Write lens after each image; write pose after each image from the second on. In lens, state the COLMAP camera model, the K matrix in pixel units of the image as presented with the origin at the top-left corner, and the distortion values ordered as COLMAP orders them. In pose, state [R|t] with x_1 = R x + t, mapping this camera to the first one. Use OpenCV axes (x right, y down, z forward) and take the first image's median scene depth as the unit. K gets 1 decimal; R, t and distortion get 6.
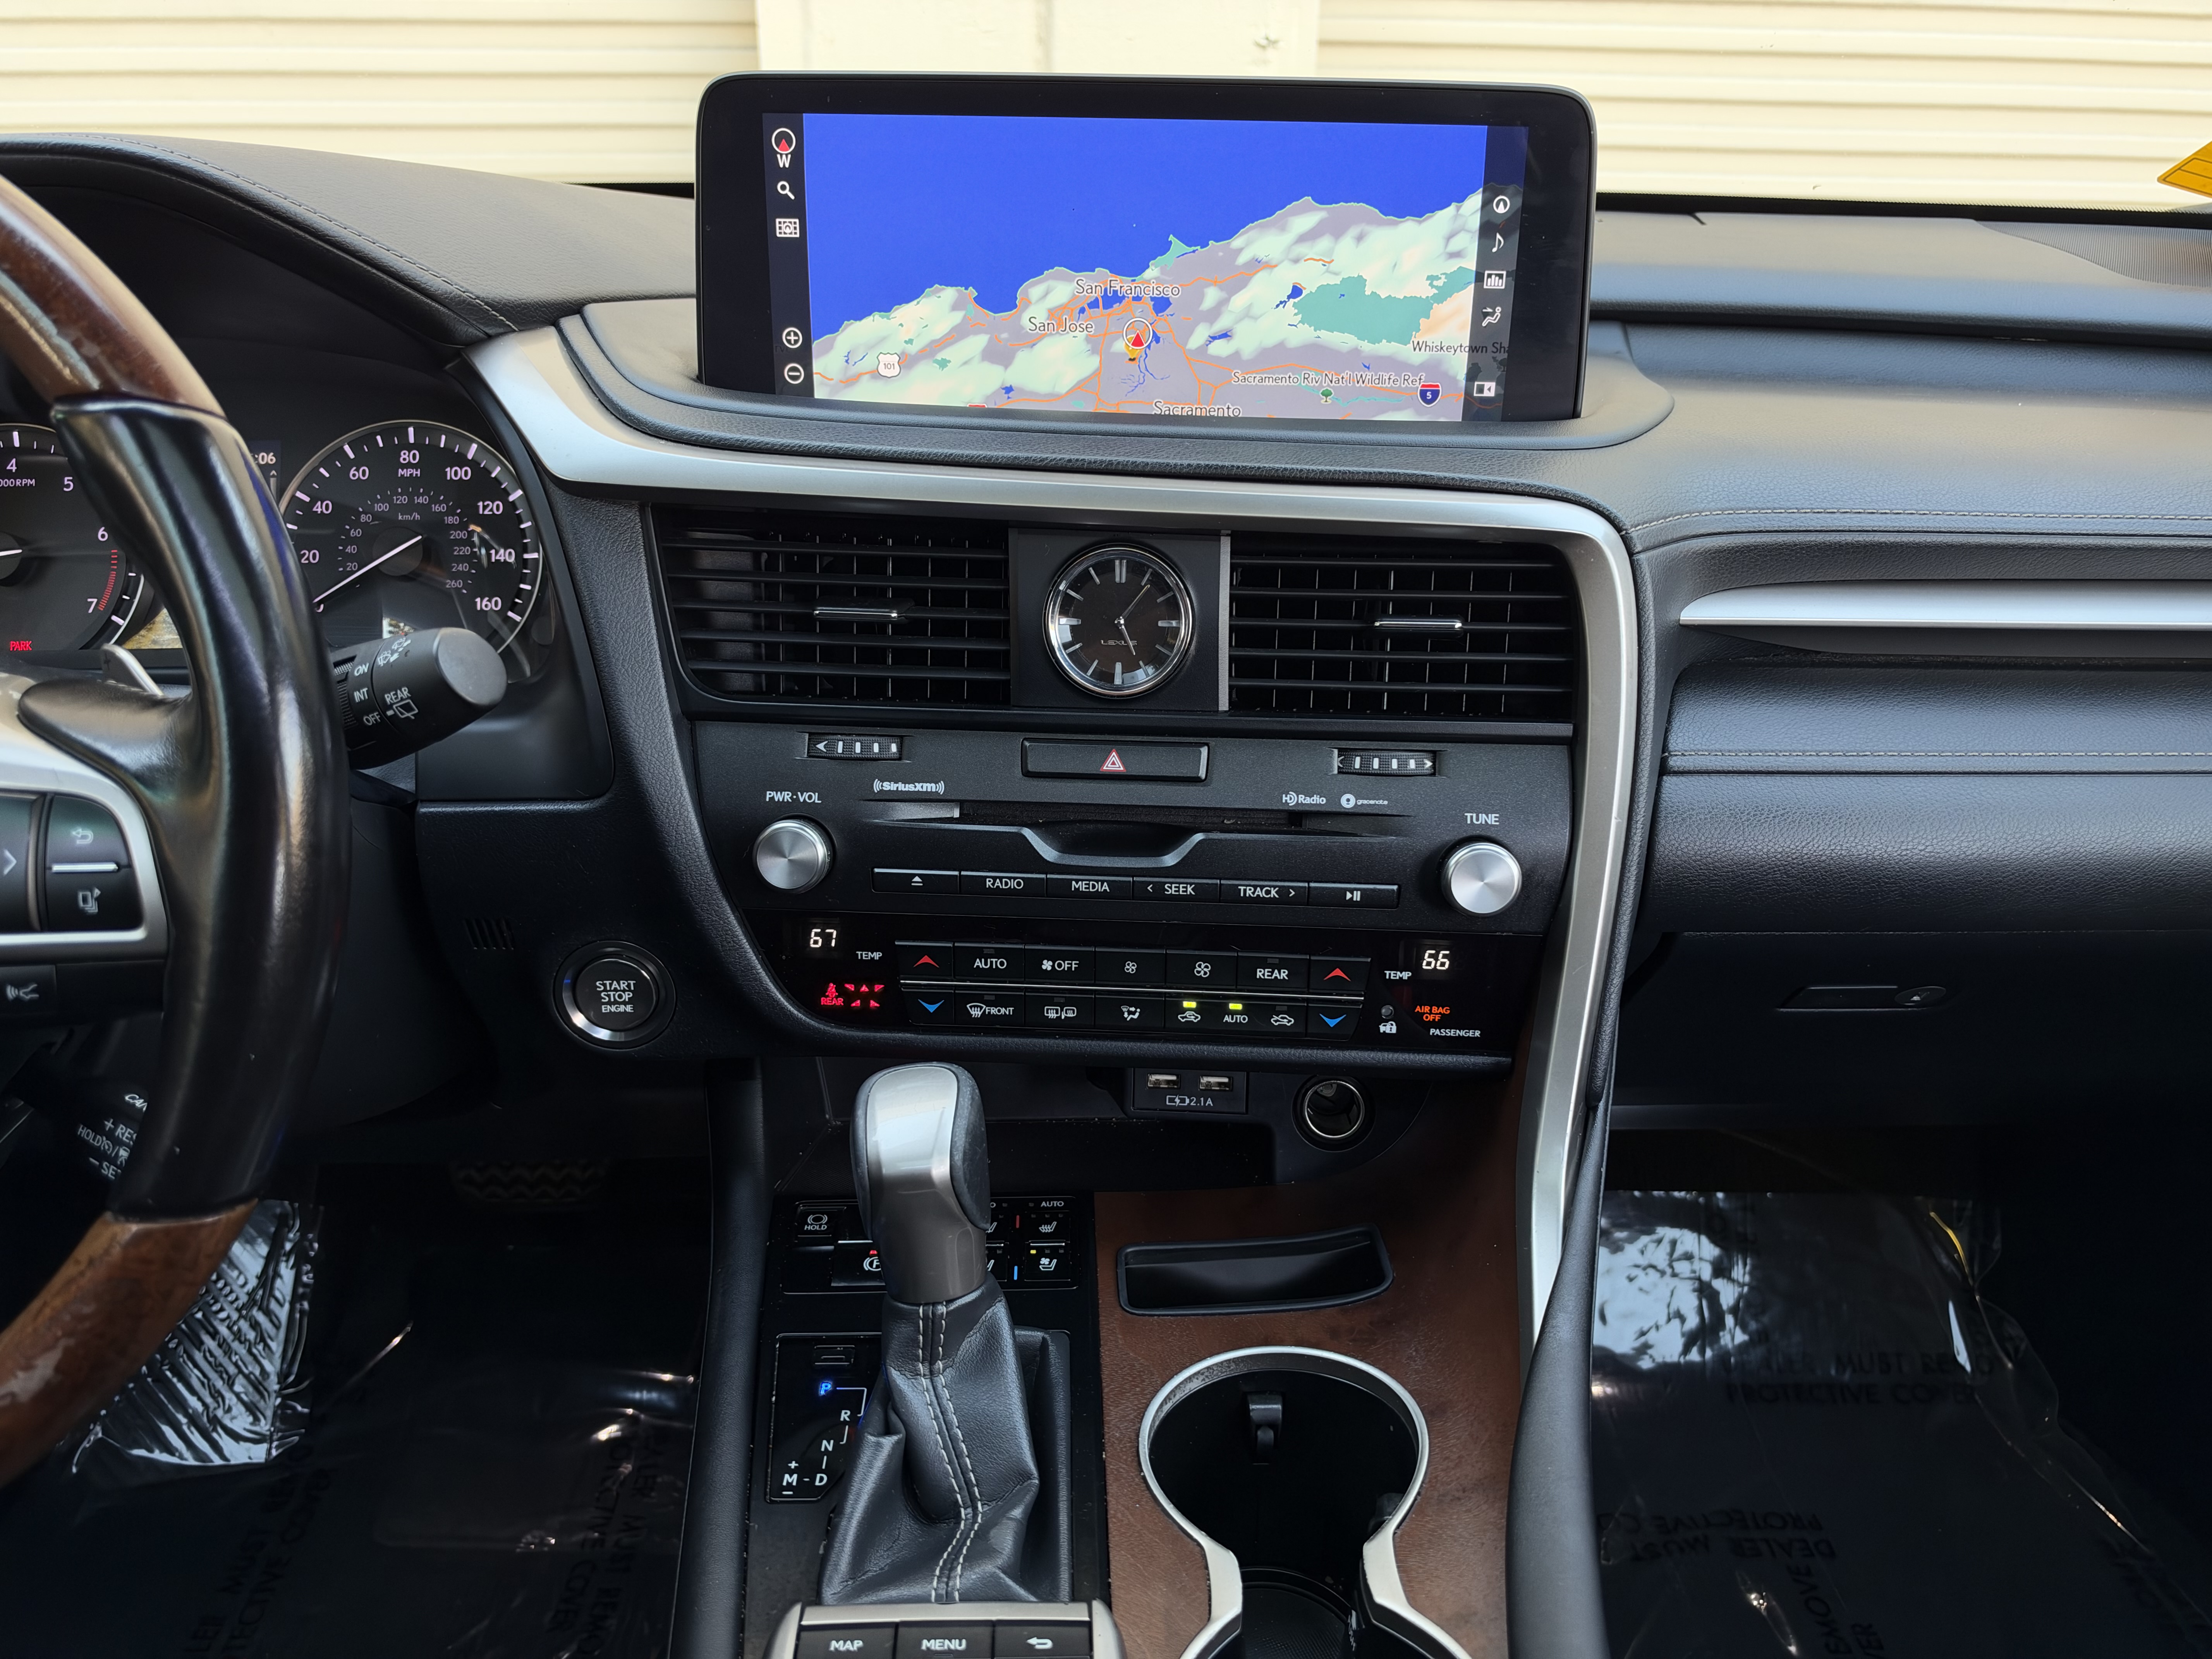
lens RADIAL K [[1723.1, 0, 1106.0], [0, 1723.1, 829.5], [0, 0, 1]] dist [-0.034685, -0.097232]
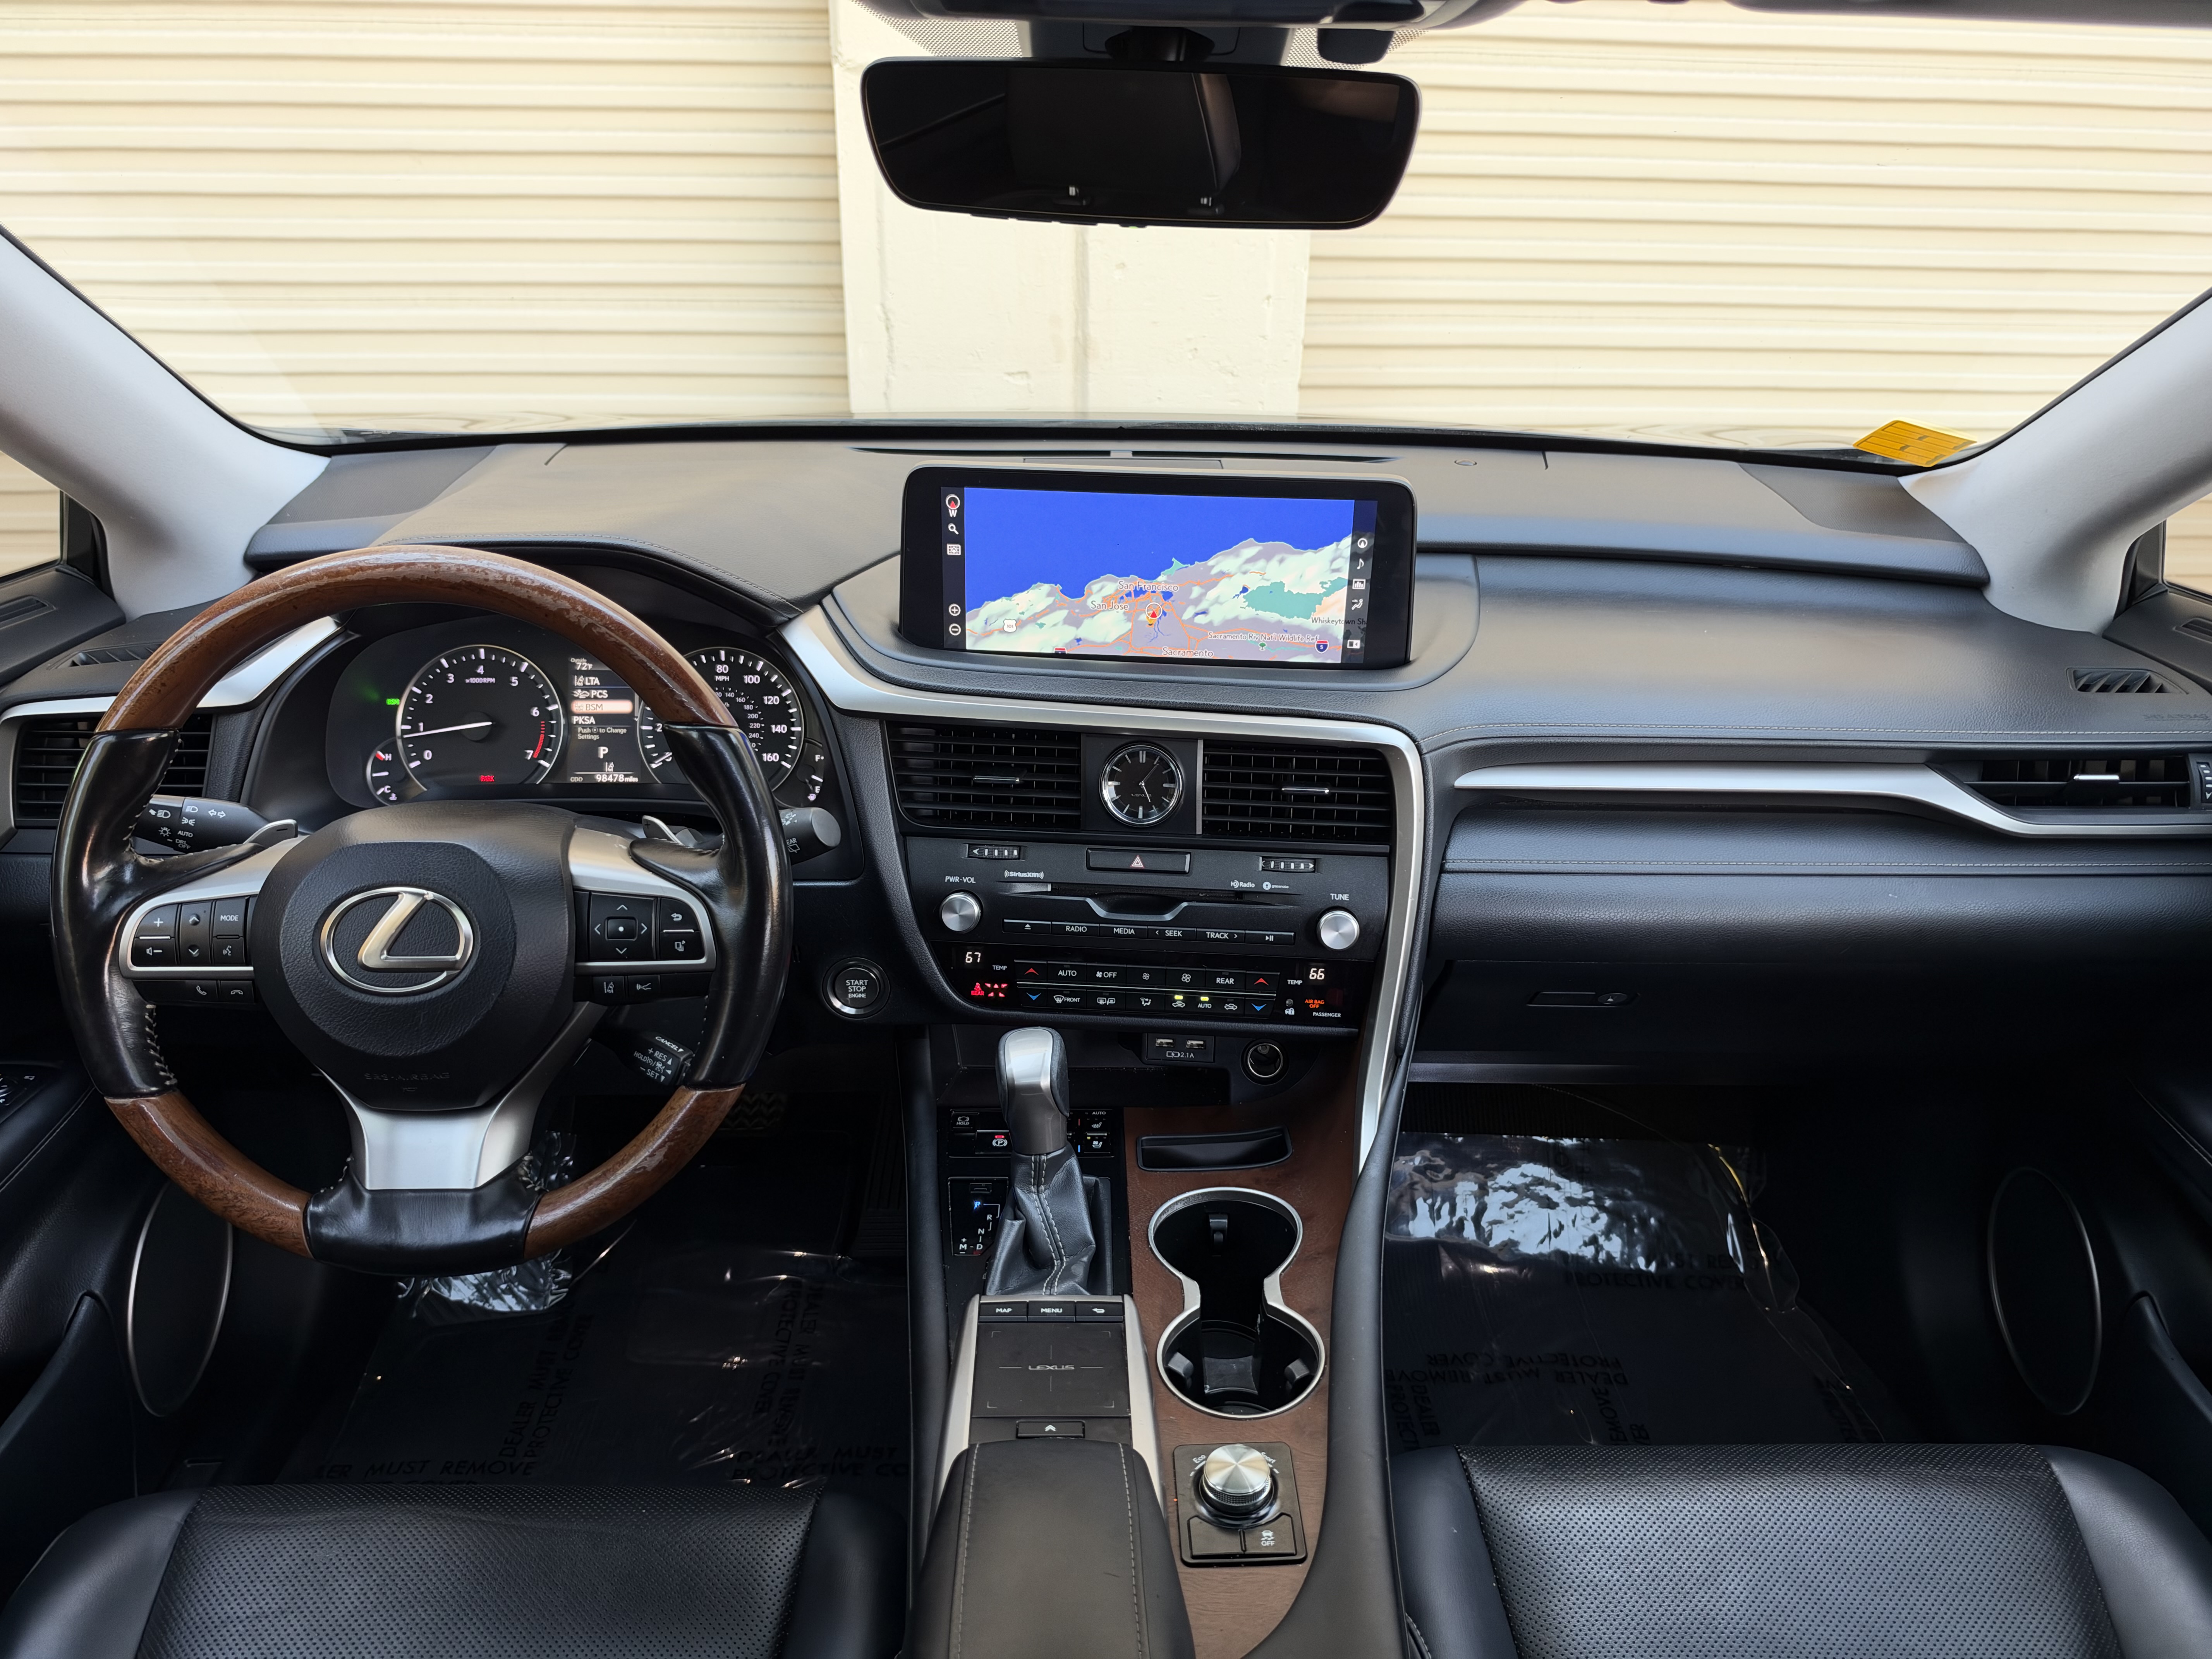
lens RADIAL K [[1543.7, 0, 1106.0], [0, 1543.7, 829.5], [0, 0, 1]] dist [-0.035696, 0.022699]
pose [[0.999861, 0.009969, -0.013379, -0.007325], [-0.010070, 0.999921, -0.007492, -0.058861], [0.013303, 0.007625, 0.999882, -0.595652]]
